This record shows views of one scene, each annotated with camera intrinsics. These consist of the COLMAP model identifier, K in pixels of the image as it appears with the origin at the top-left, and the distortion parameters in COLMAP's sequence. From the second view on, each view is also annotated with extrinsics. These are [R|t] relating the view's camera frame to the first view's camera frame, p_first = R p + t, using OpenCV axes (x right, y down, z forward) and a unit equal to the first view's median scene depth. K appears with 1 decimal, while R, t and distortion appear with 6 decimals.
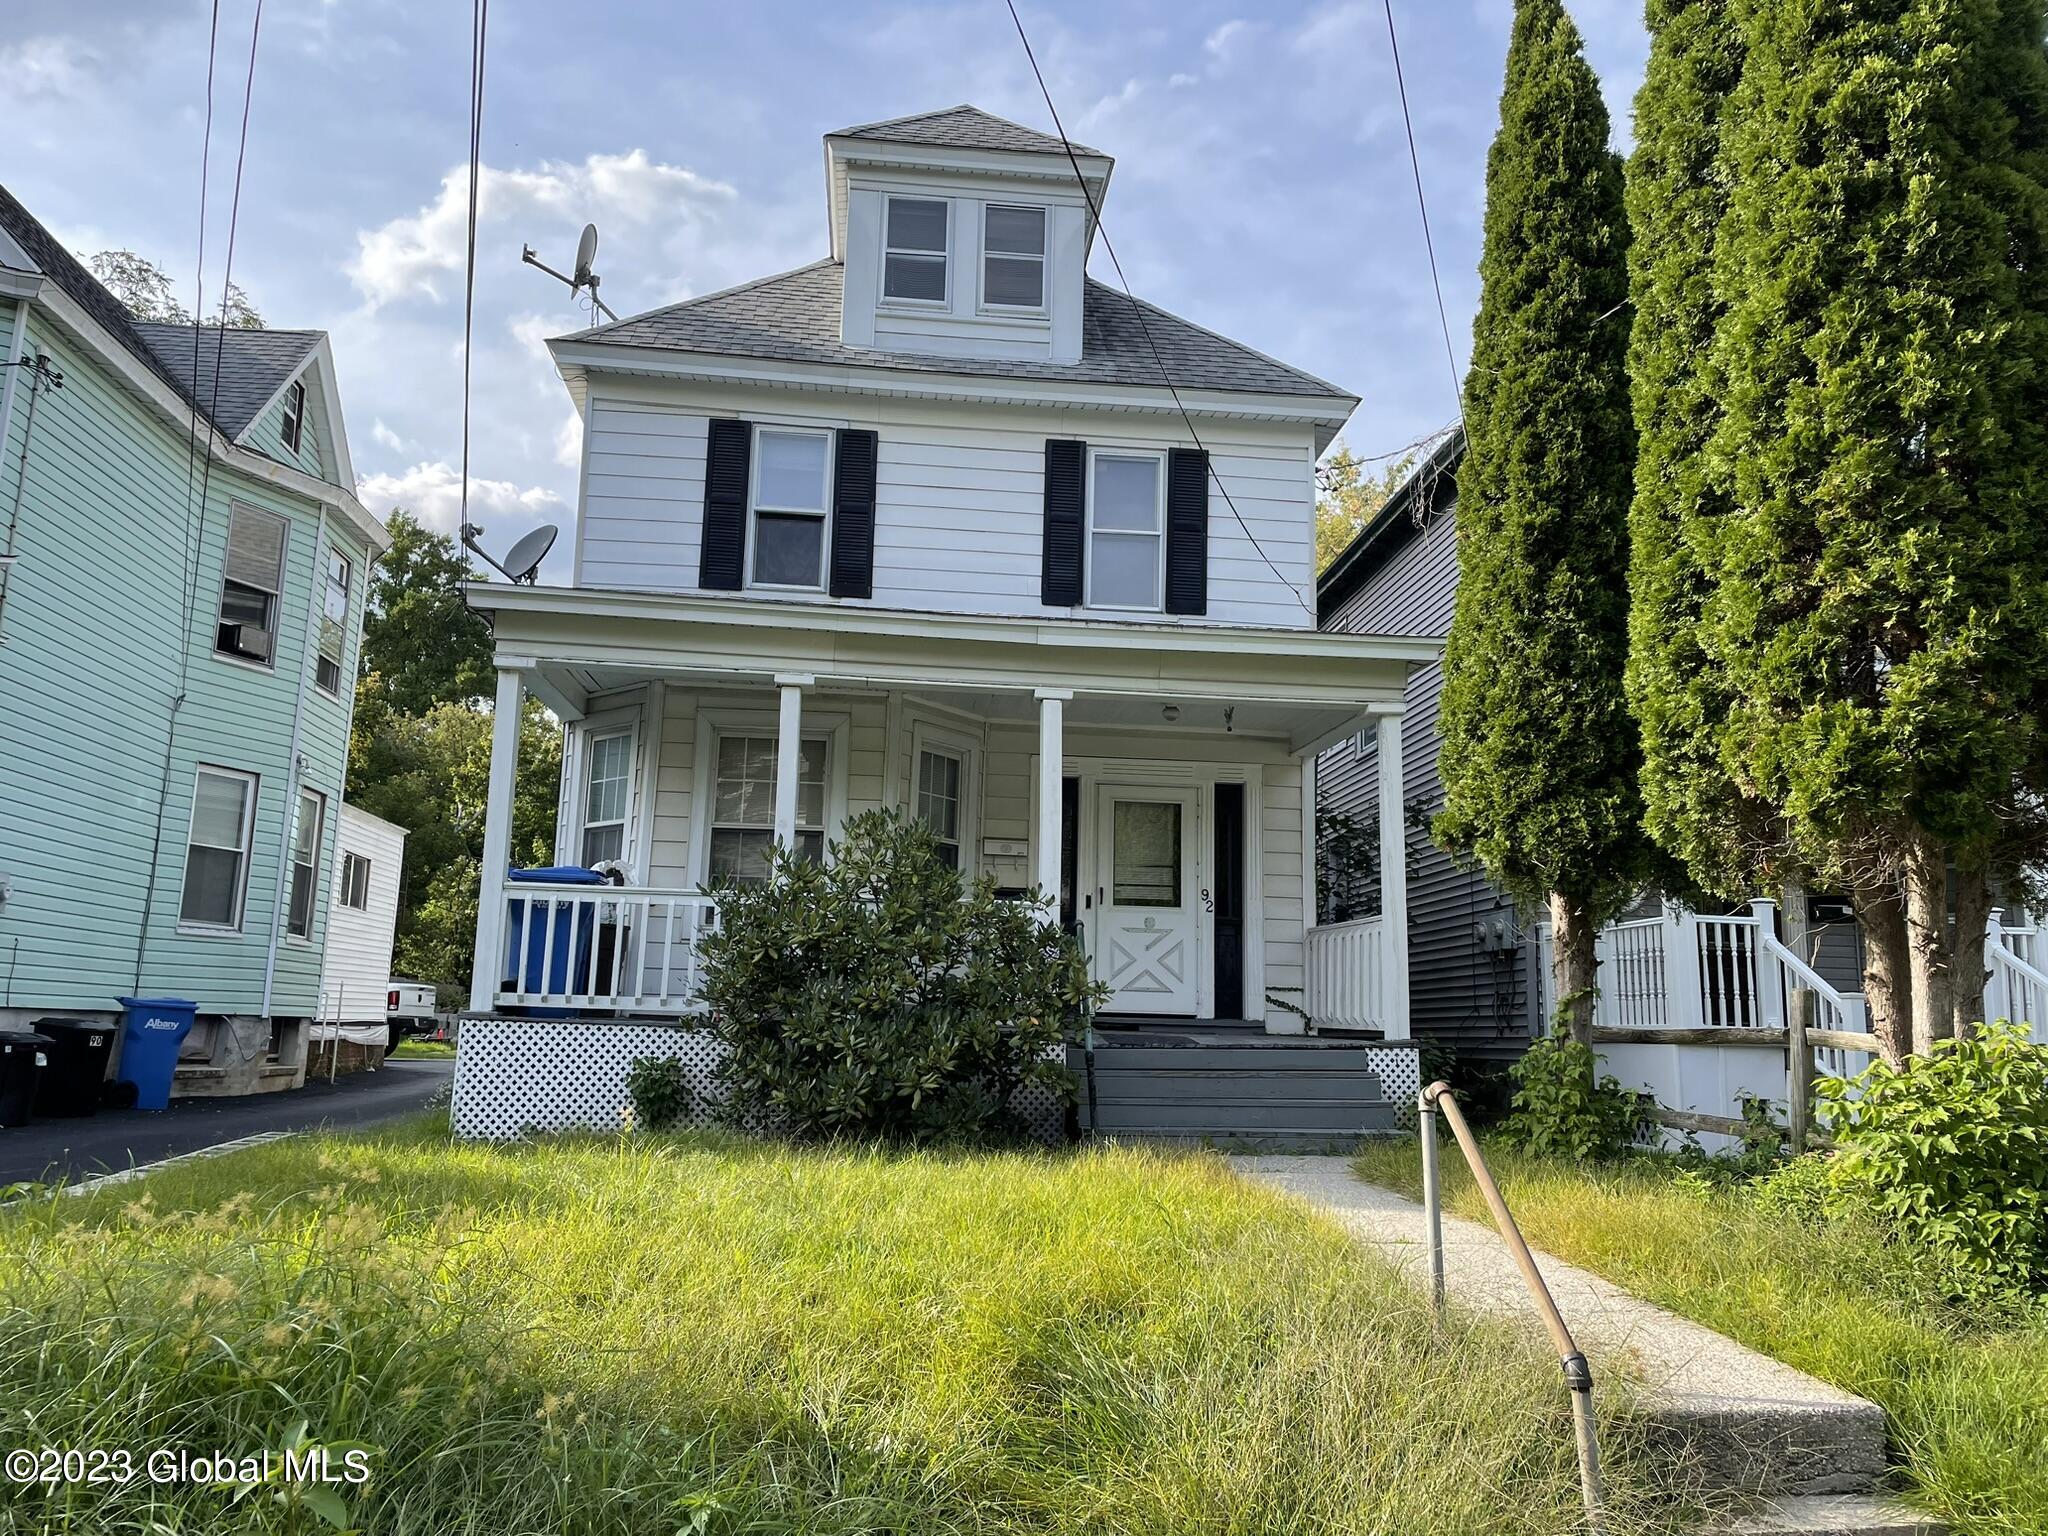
lens RADIAL K [[1537.4, 0, 1023.1], [0, 1537.4, 766.2], [0, 0, 1]] dist [0.048651, -0.047448]
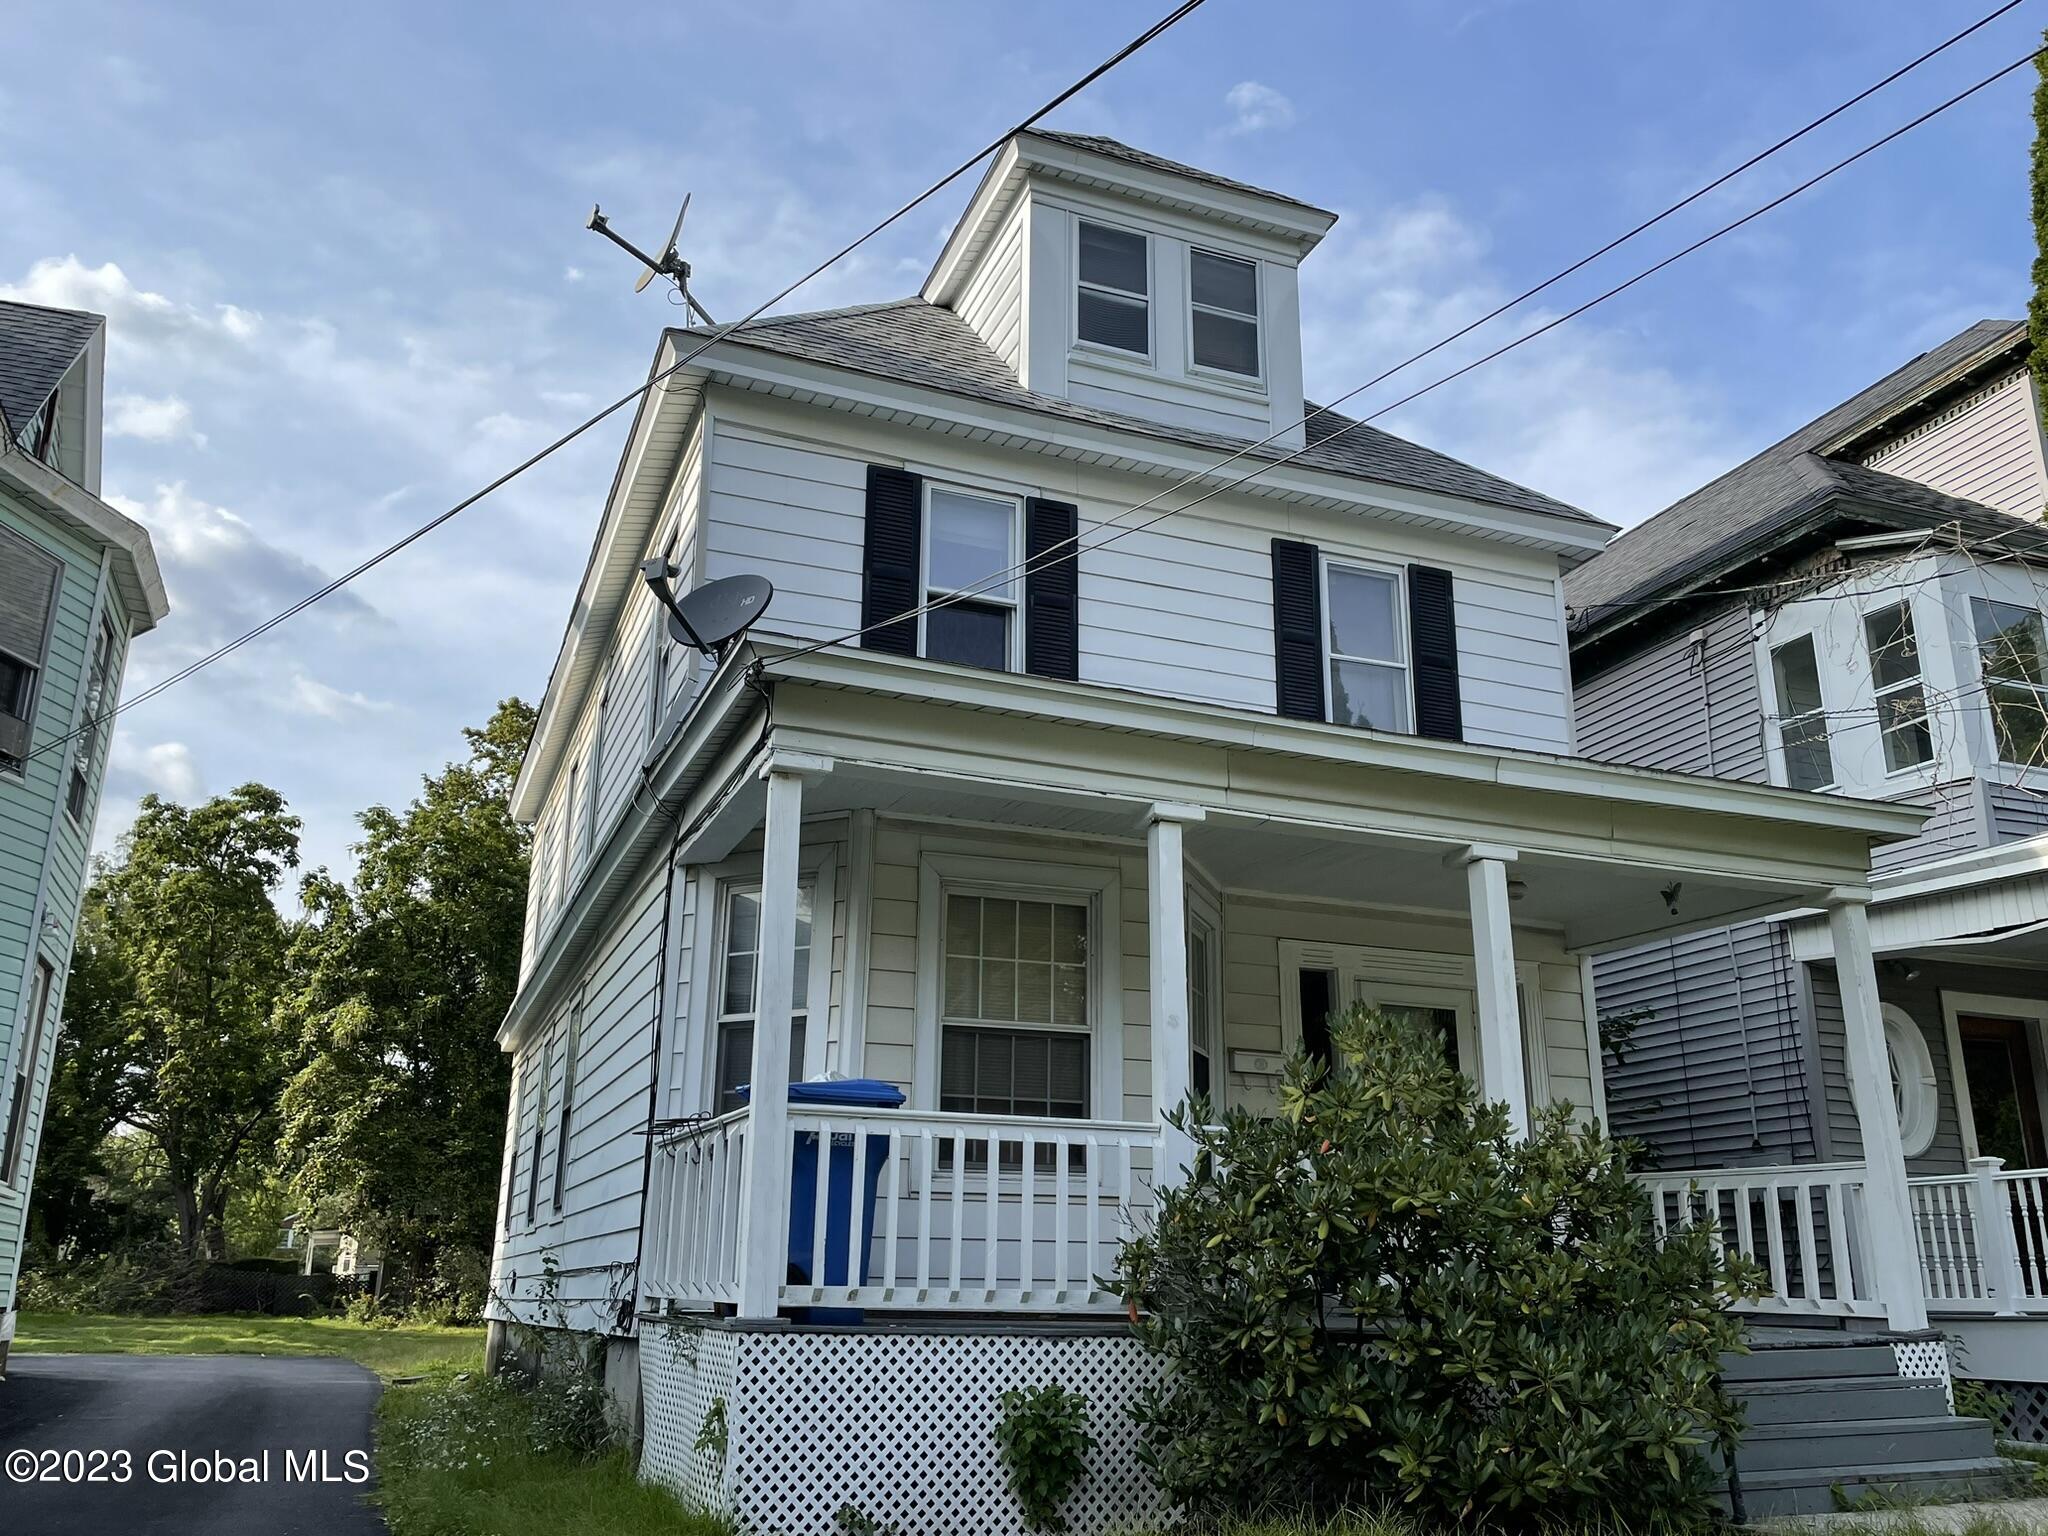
lens RADIAL K [[1680.1, 0, 1021.2], [0, 1680.1, 766.7], [0, 0, 1]] dist [0.043958, -0.033363]
pose [[0.962148, 0.063123, 0.265117, -0.341945], [-0.029697, 0.991298, -0.128245, 0.018528], [-0.270905, 0.115518, 0.955650, 0.234273]]
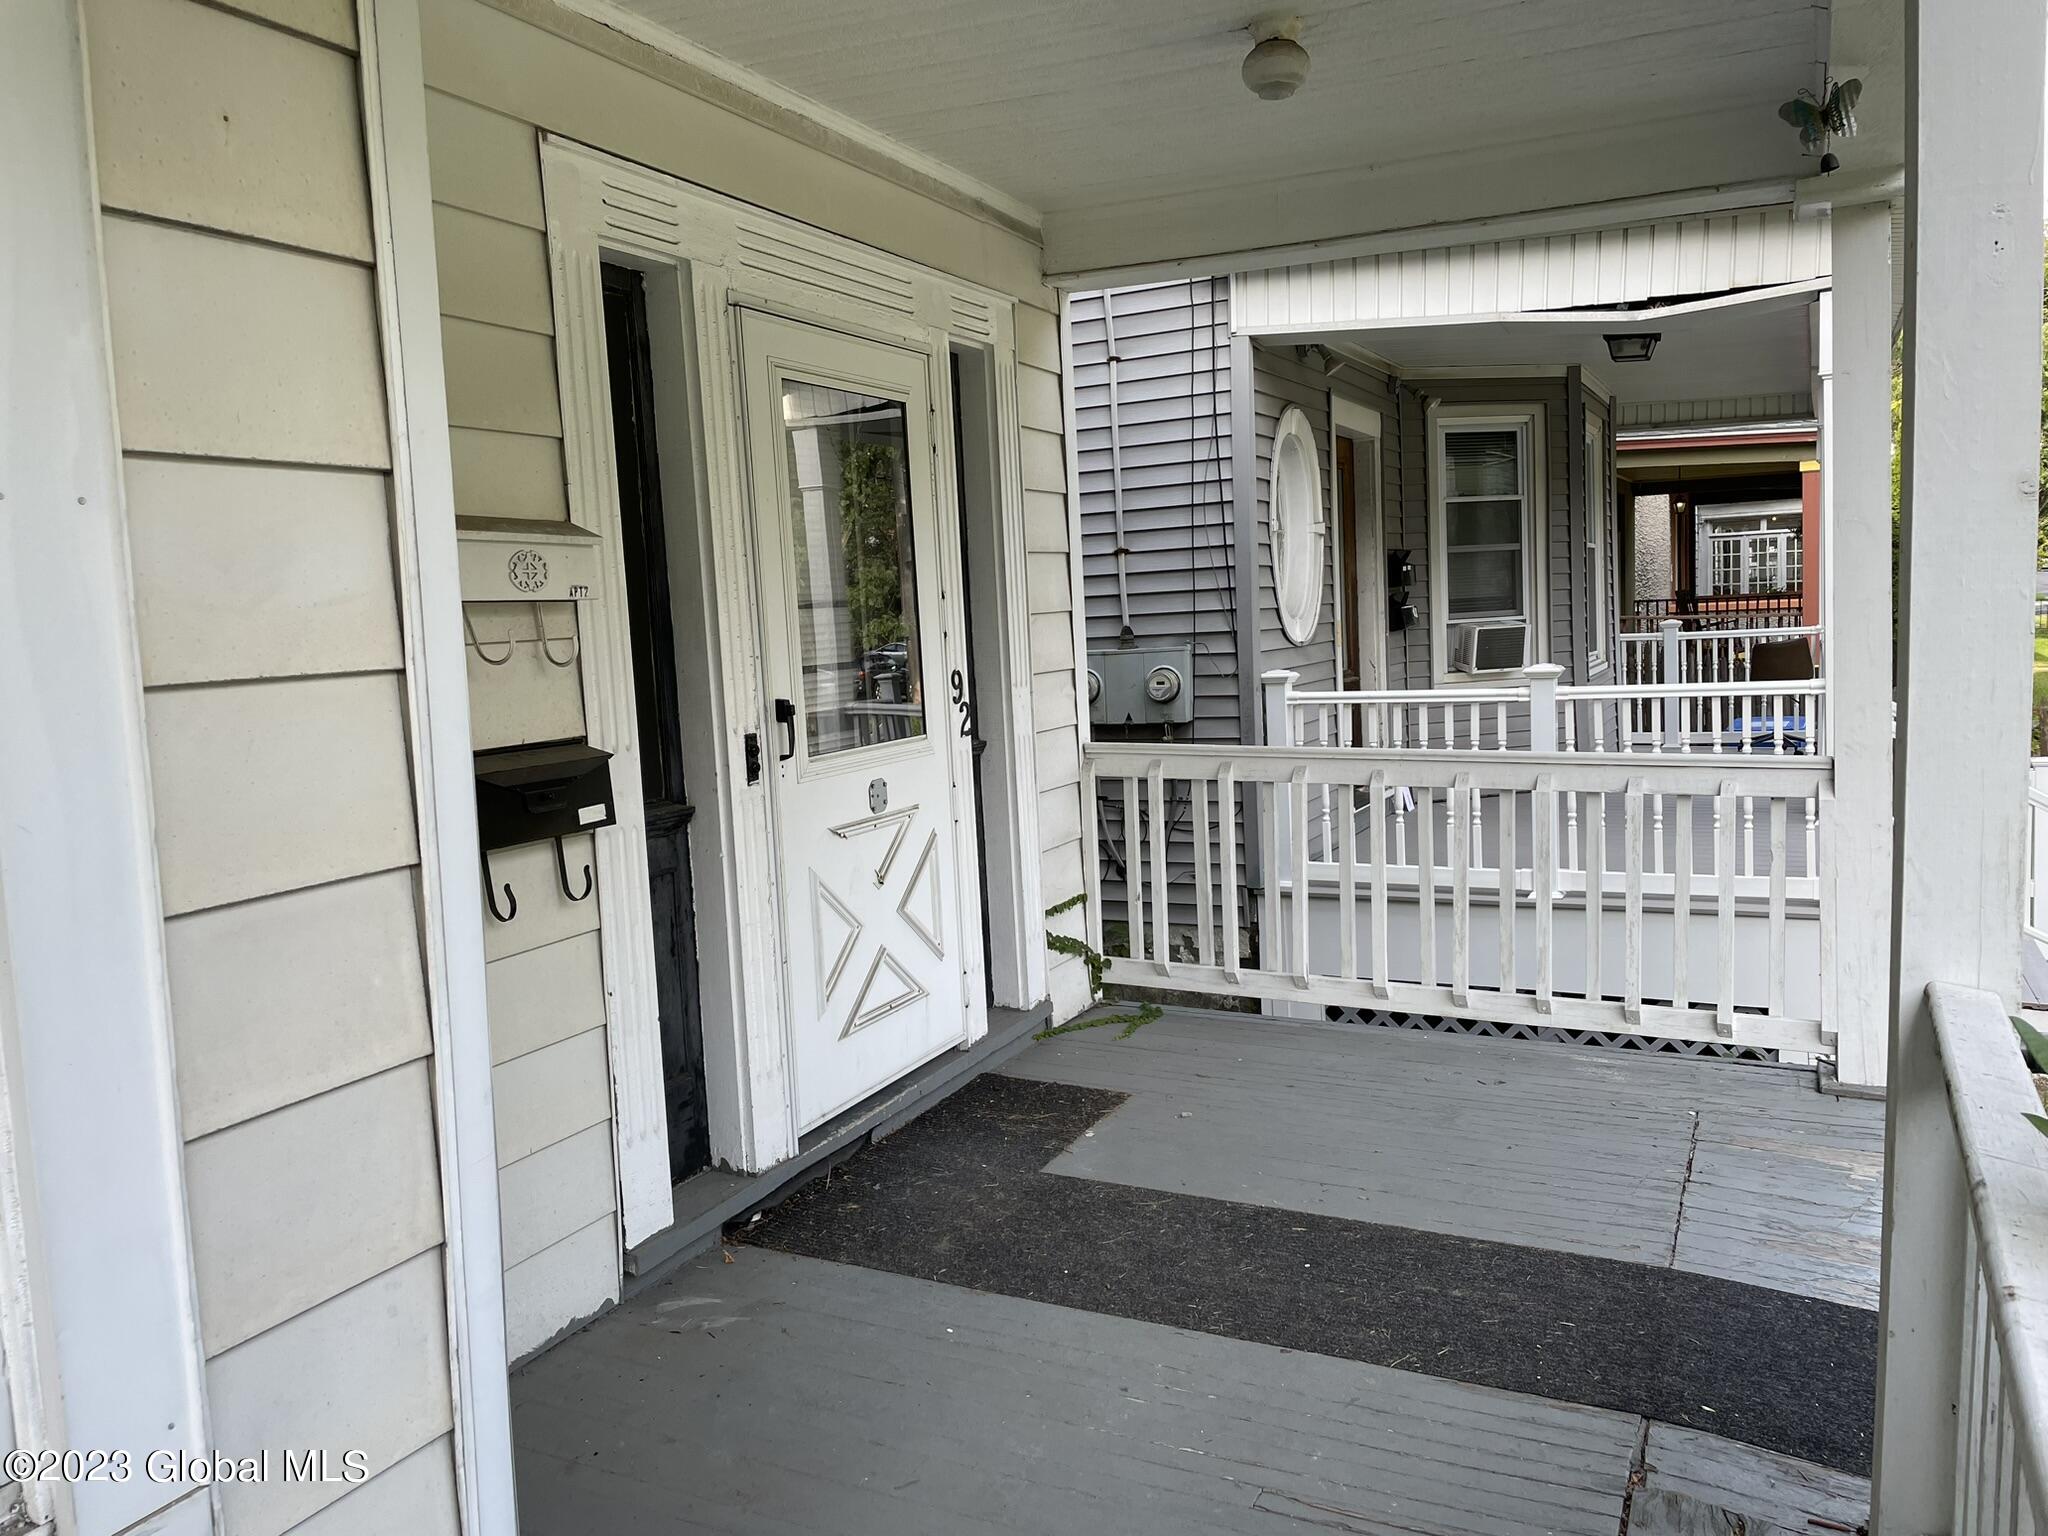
lens RADIAL K [[1537.4, 0, 983.4], [0, 1537.4, 777.8], [0, 0, 1]] dist [0.048651, -0.047448]
pose [[0.539407, -0.145618, 0.829359, -0.159467], [-0.081893, 0.971192, 0.223783, 0.027228], [-0.838054, -0.188629, 0.511942, 0.816942]]
